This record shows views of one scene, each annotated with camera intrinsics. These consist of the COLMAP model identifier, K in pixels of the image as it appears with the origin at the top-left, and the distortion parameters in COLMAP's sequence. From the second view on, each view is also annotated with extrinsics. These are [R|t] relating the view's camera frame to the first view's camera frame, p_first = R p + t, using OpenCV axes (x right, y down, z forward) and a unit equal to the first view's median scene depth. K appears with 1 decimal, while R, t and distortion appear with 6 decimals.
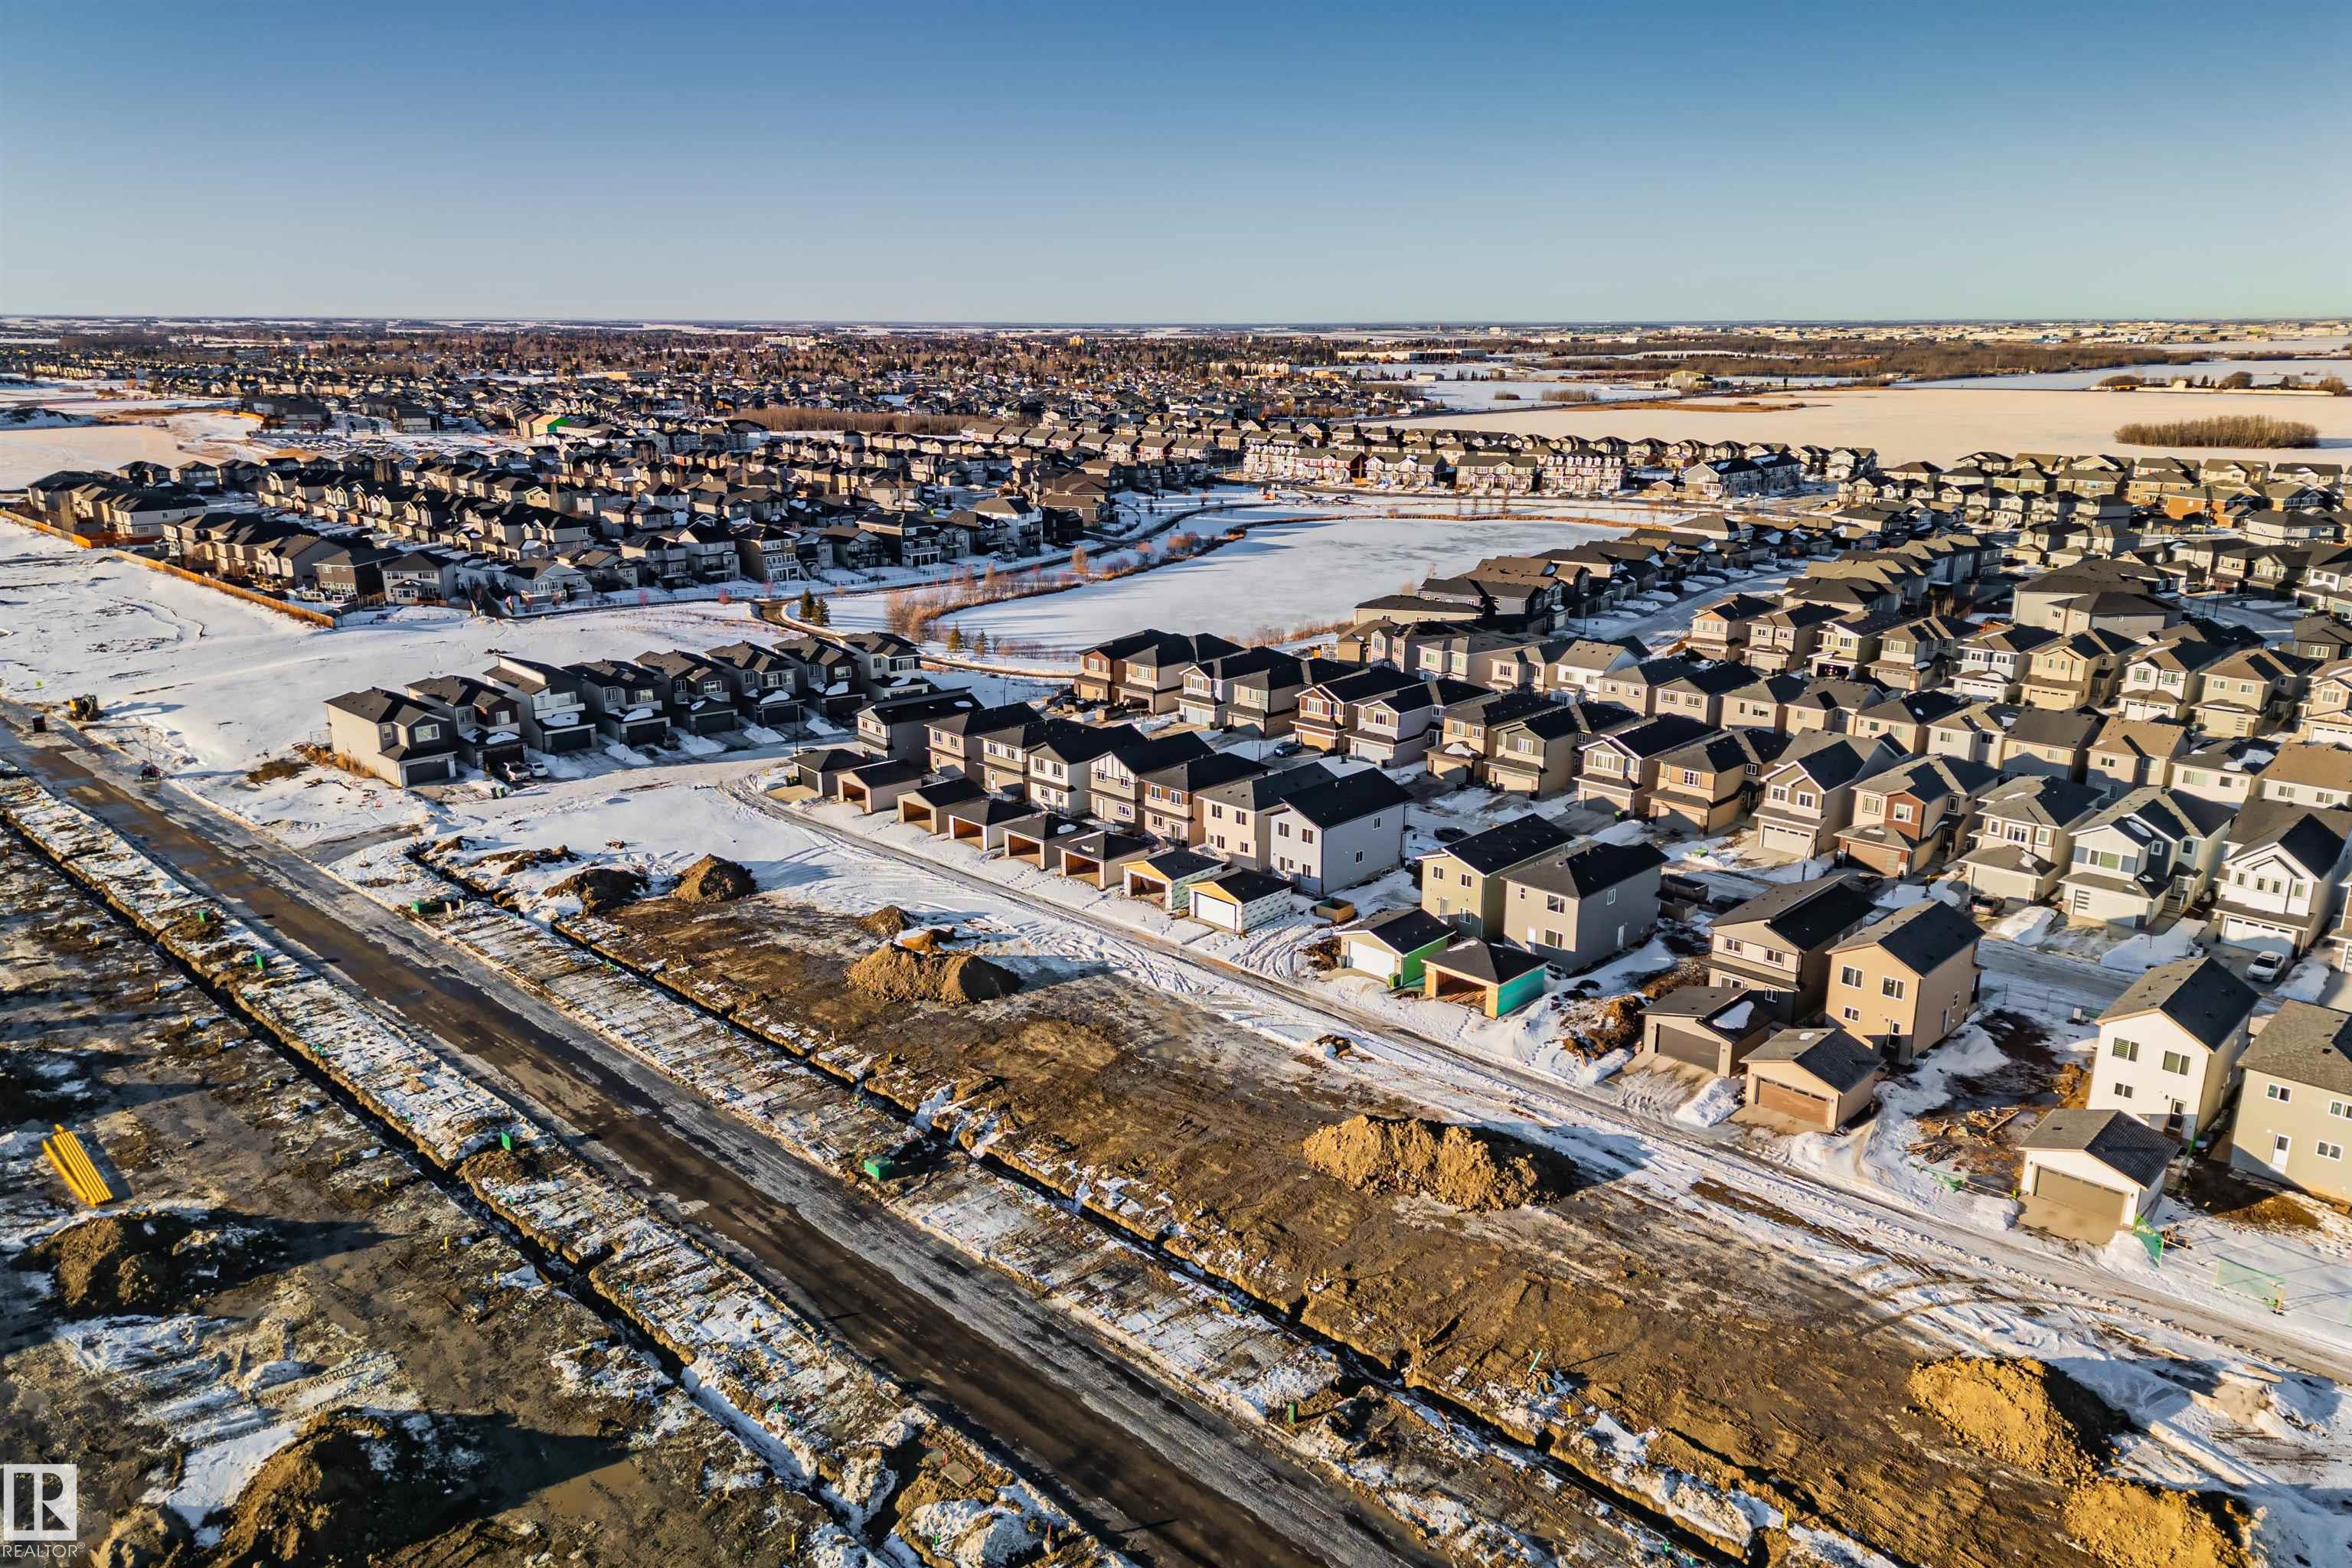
lens RADIAL K [[1634.5, 0, 1165.0], [0, 1634.5, 785.4], [0, 0, 1]] dist [0.071229, -0.060373]
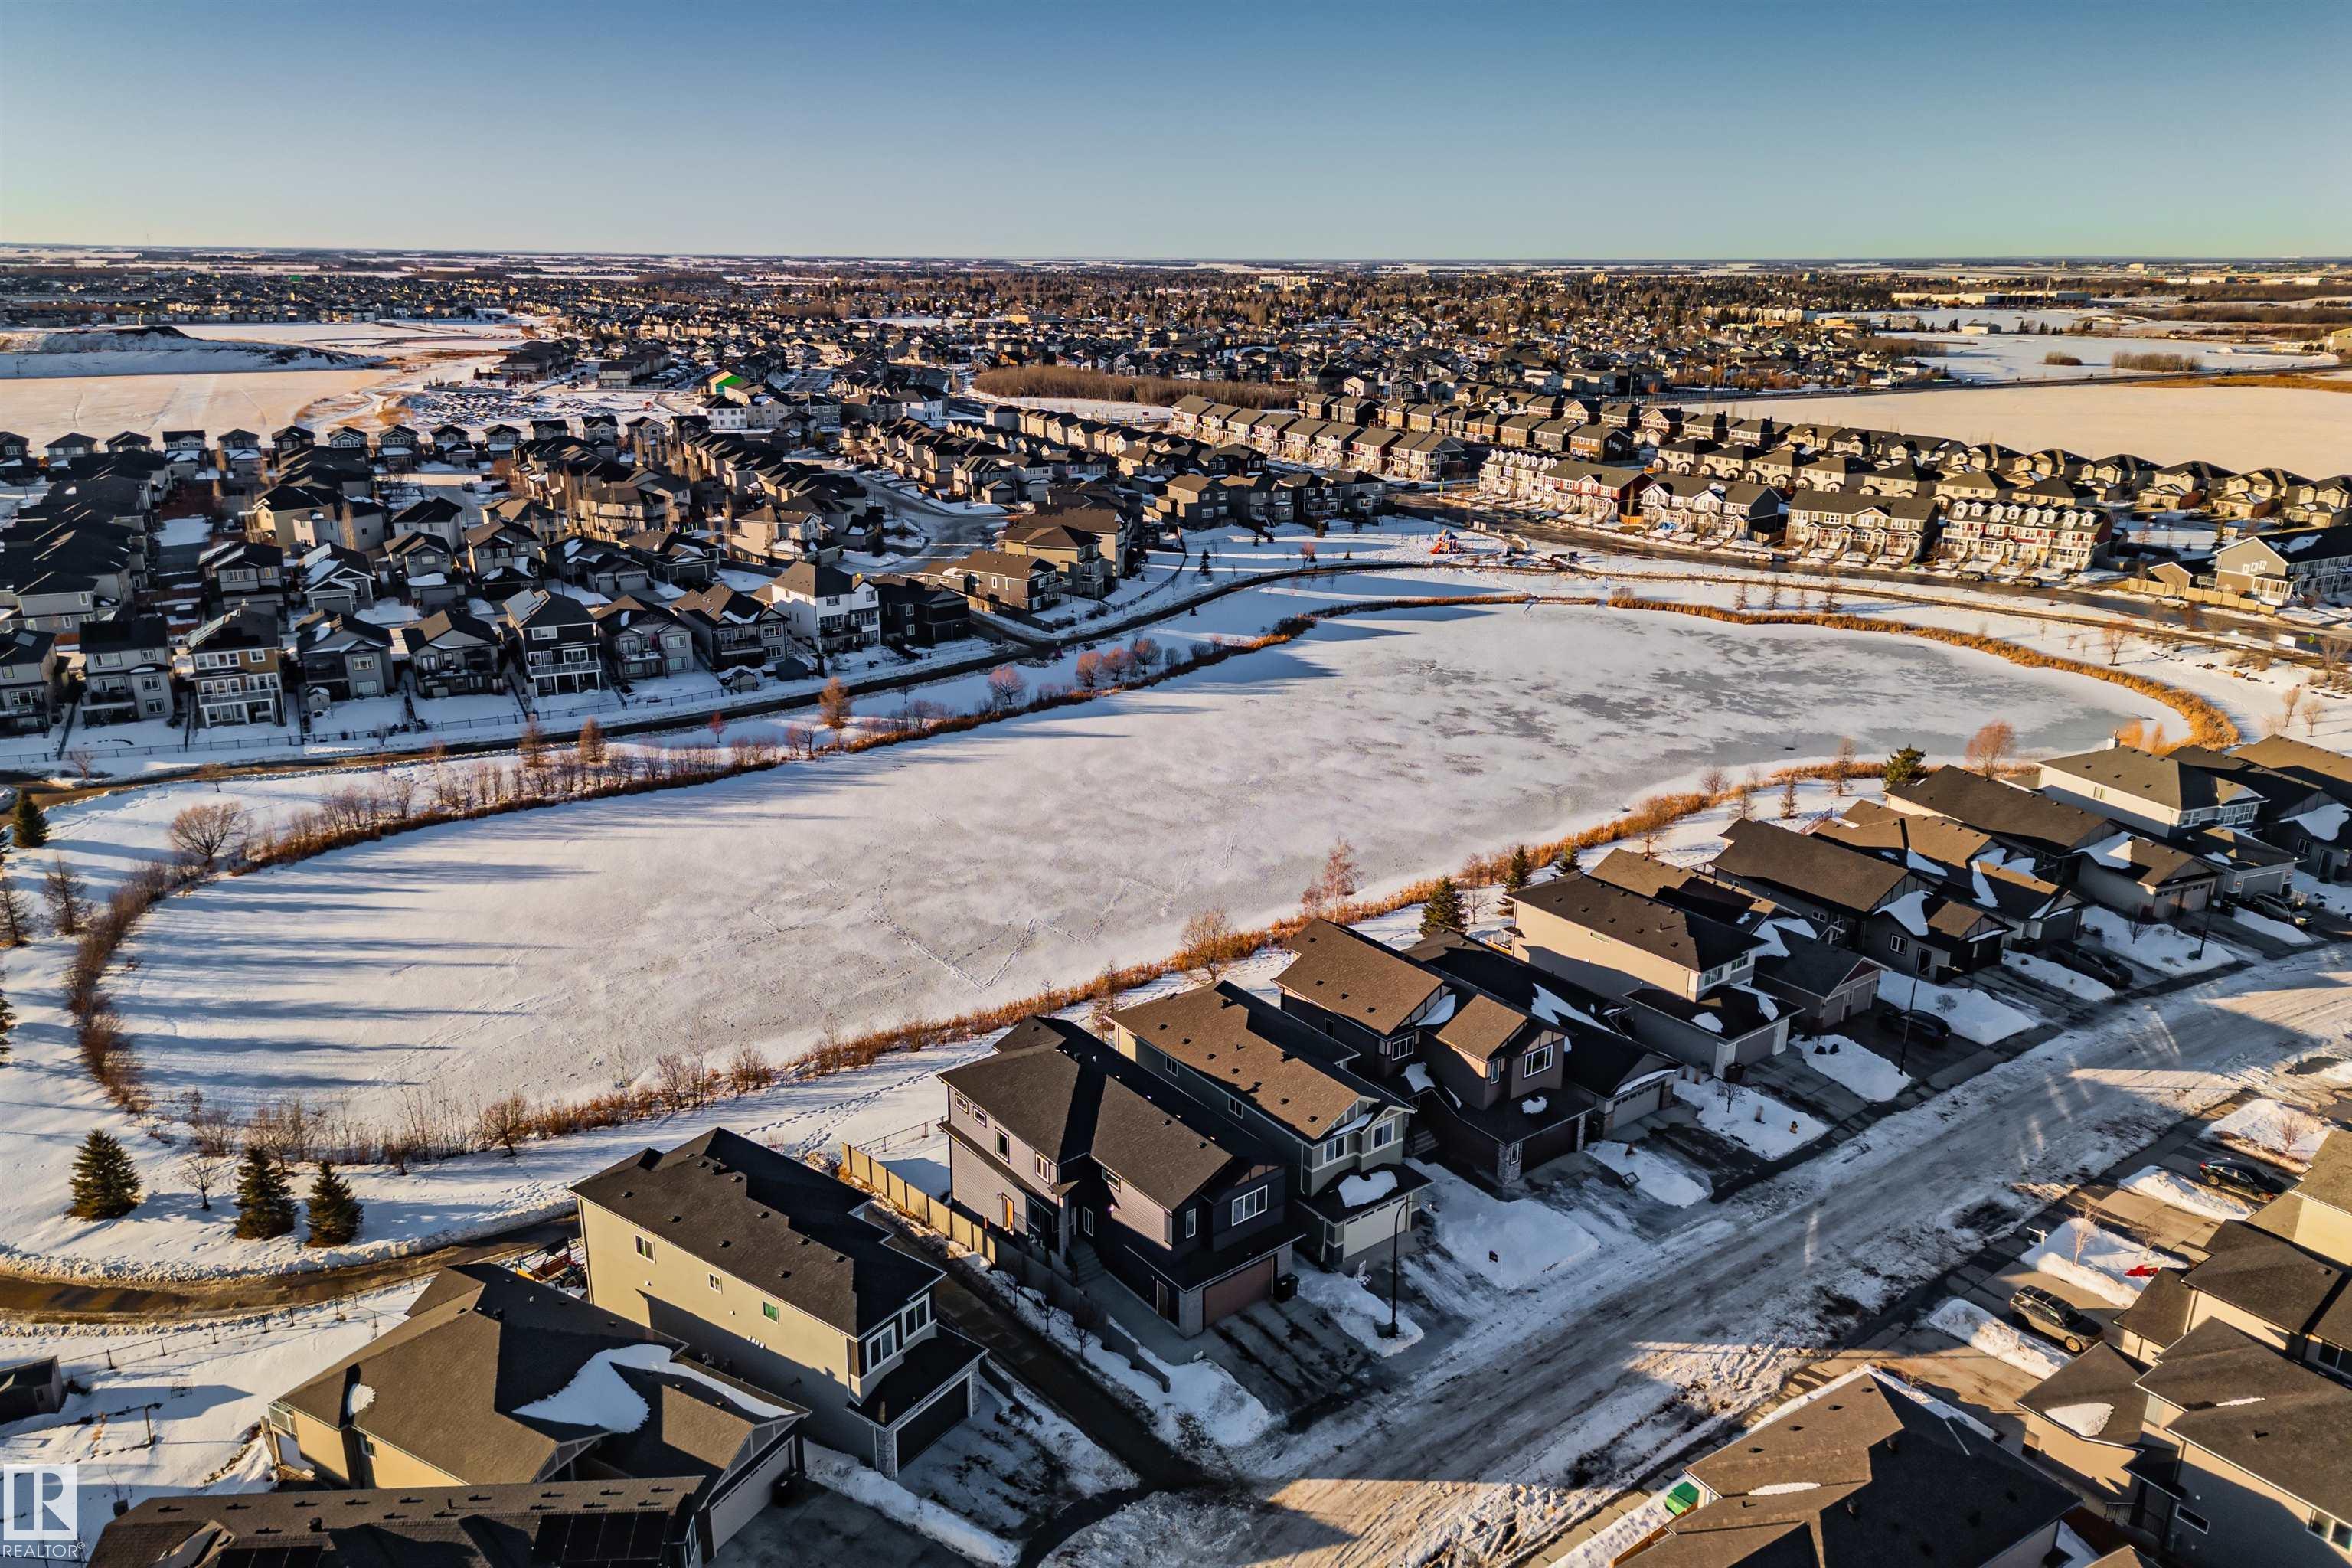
lens RADIAL K [[1634.5, 0, 1167.1], [0, 1634.5, 791.3], [0, 0, 1]] dist [0.071229, -0.060373]
pose [[0.949099, 0.101330, -0.298233, 0.377594], [-0.089983, 0.994607, 0.051573, -0.256681], [0.301851, -0.022112, 0.953099, 0.901641]]
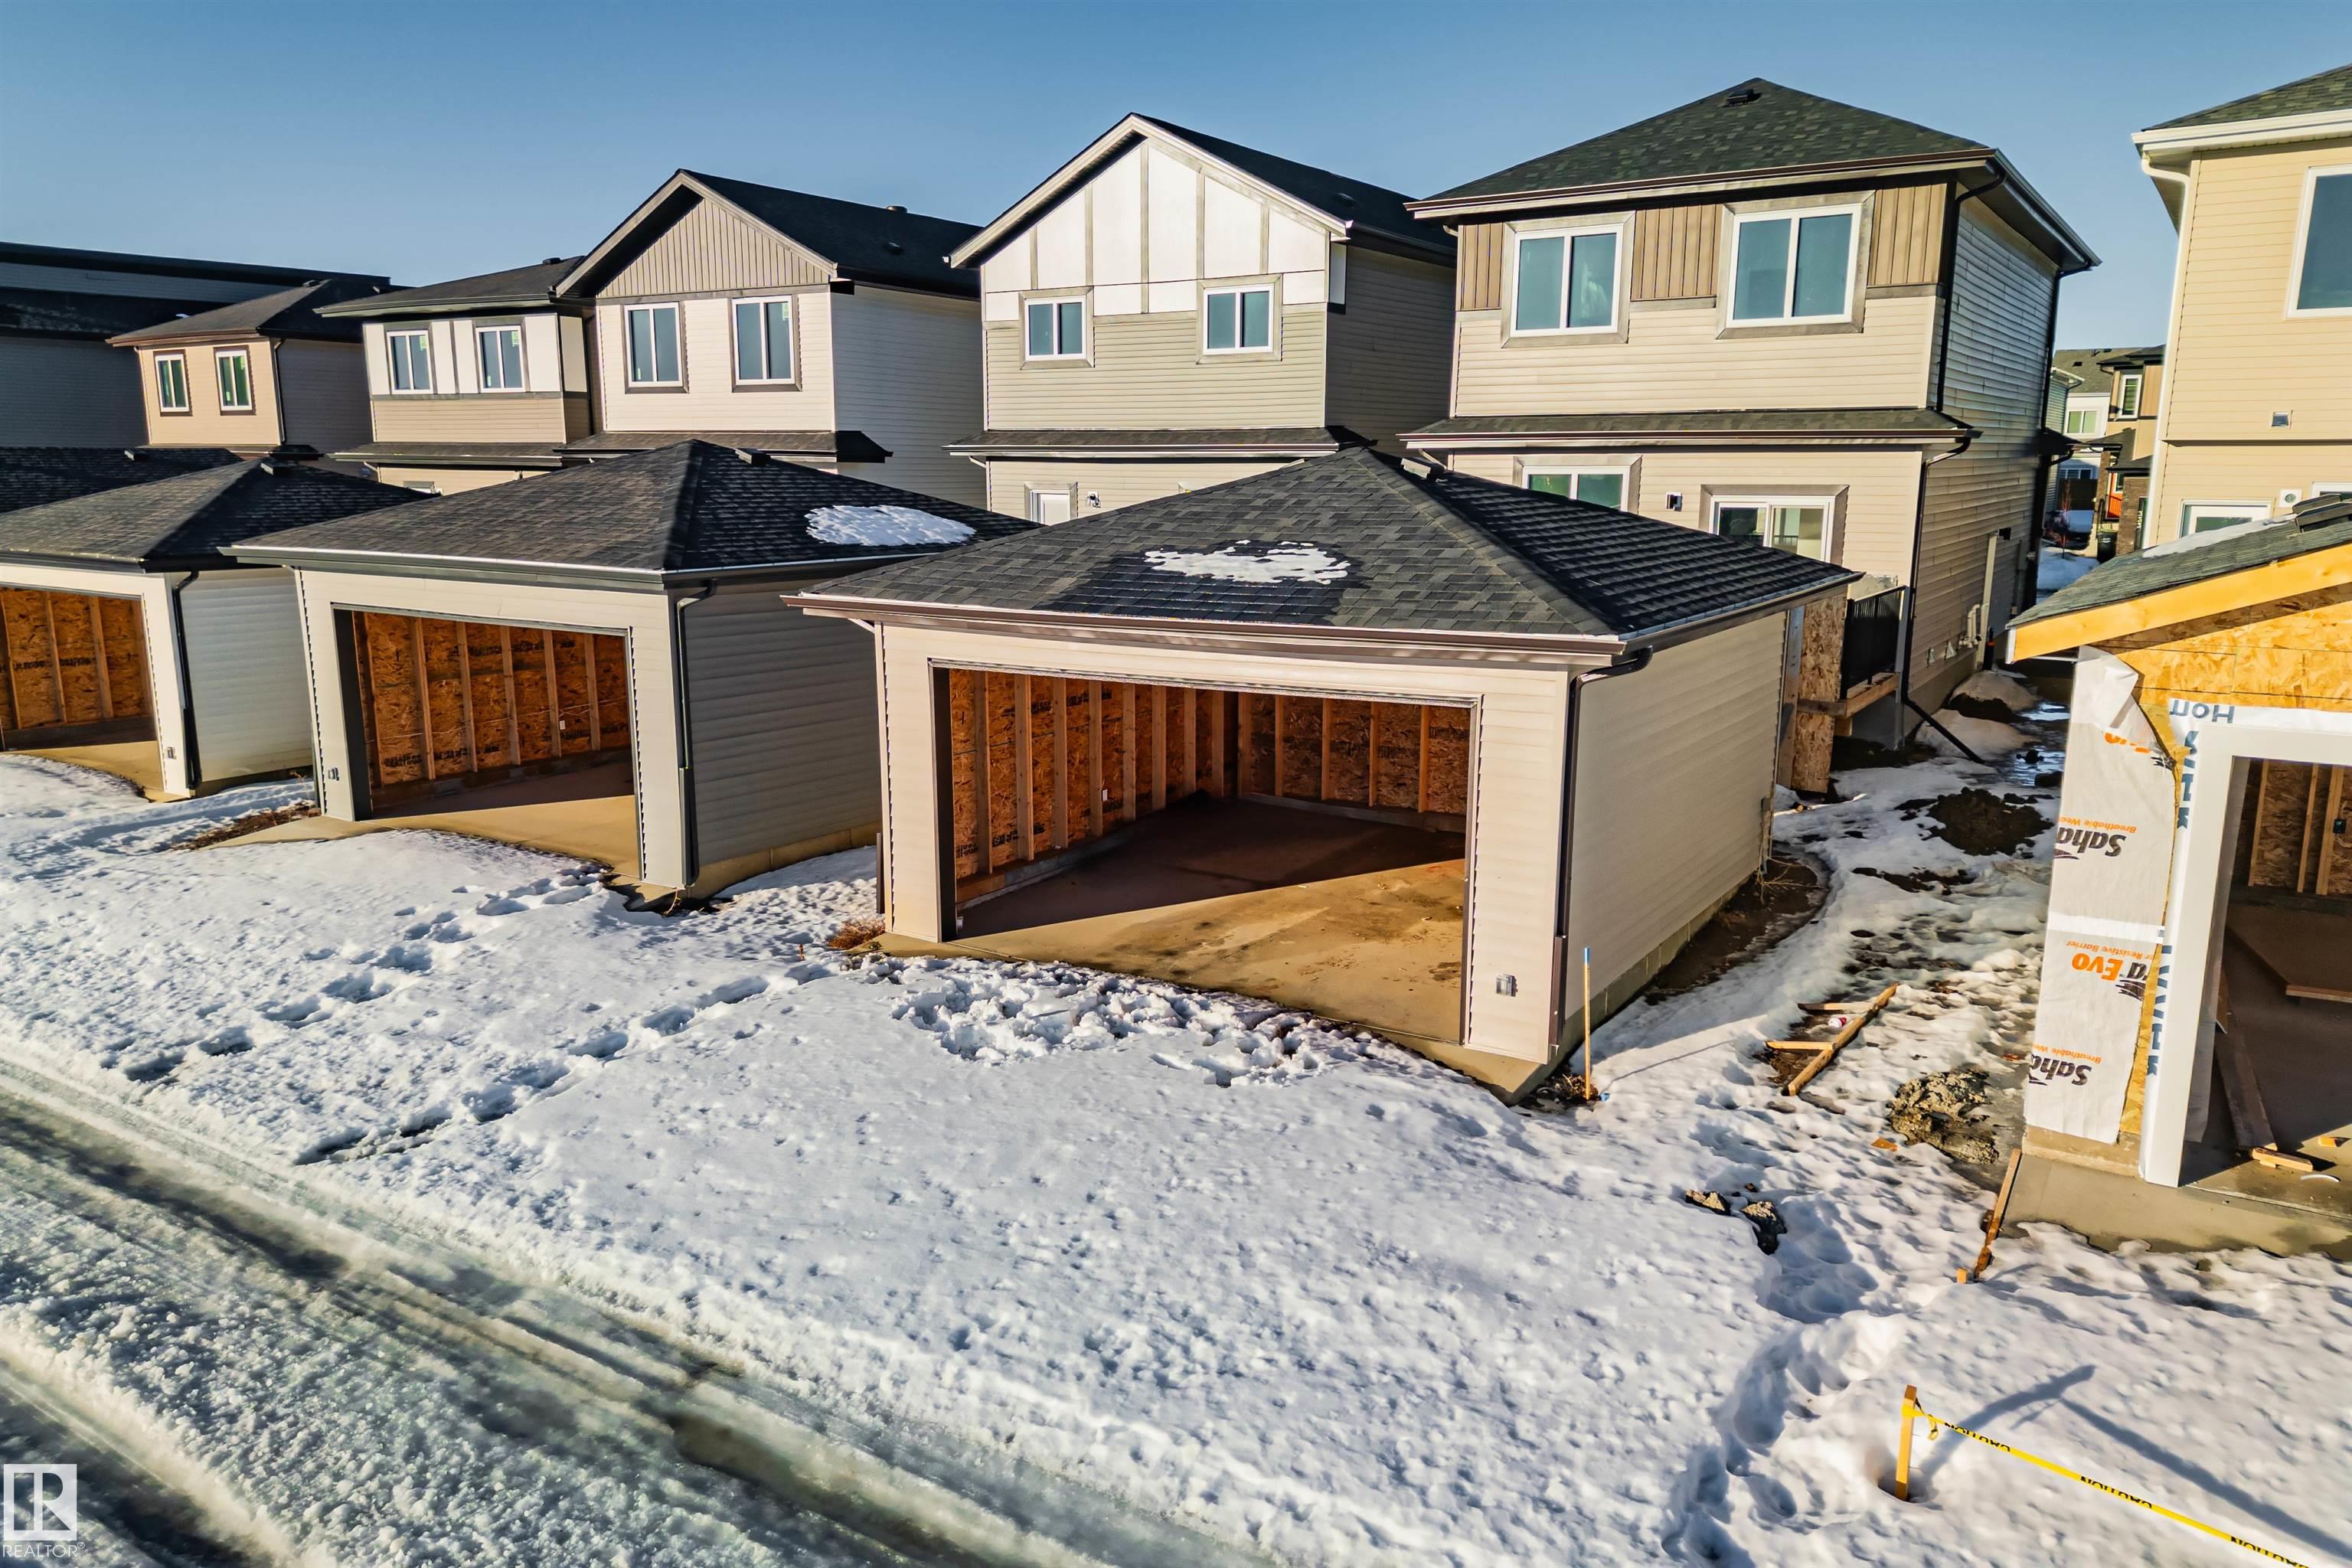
lens RADIAL K [[1634.5, 0, 1164.4], [0, 1634.5, 777.0], [0, 0, 1]] dist [0.071229, -0.060373]
pose [[0.980746, -0.032226, 0.192610, -0.048013], [0.047673, 0.995959, -0.076110, 0.039108], [-0.189379, 0.083827, 0.978319, 0.668065]]
